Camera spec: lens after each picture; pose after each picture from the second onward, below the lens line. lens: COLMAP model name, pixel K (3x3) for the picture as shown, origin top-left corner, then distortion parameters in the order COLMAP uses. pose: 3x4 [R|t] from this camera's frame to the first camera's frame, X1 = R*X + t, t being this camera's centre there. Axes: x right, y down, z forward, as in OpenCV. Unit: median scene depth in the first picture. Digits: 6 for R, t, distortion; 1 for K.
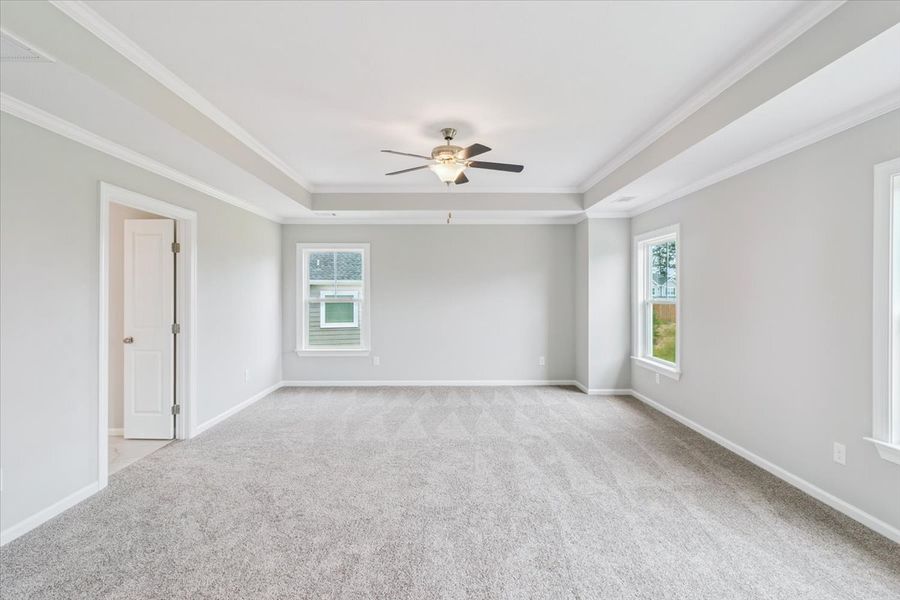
lens RADIAL K [[409.4, 0, 452.5], [0, 409.4, 294.5], [0, 0, 1]] dist [-0.000426, 0.000265]
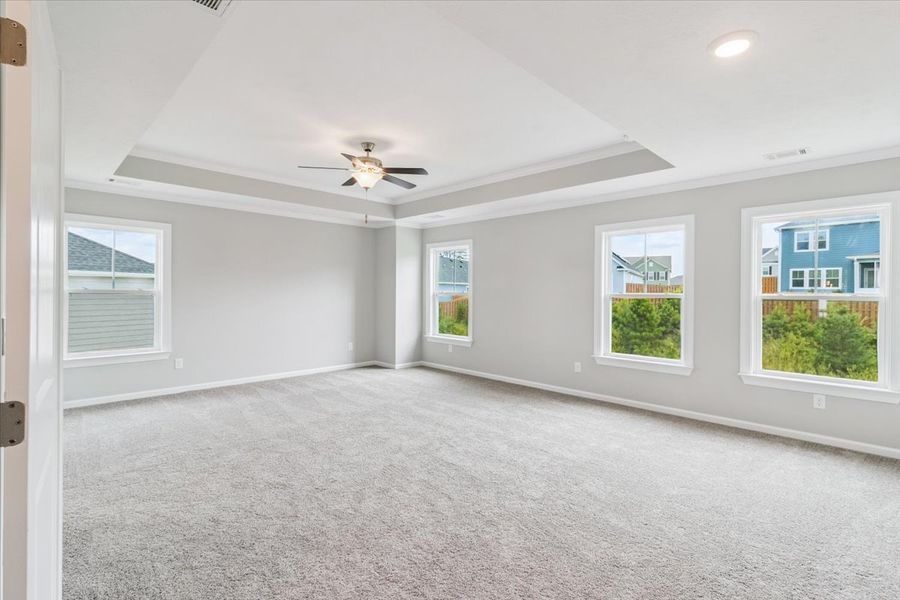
lens RADIAL K [[409.4, 0, 452.5], [0, 409.4, 294.5], [0, 0, 1]] dist [-0.000426, 0.000265]
pose [[0.722560, 0.000454, 0.691308, -0.478665], [-0.005941, 0.999967, 0.005554, 0.014795], [-0.691283, -0.008120, 0.722539, -0.007320]]
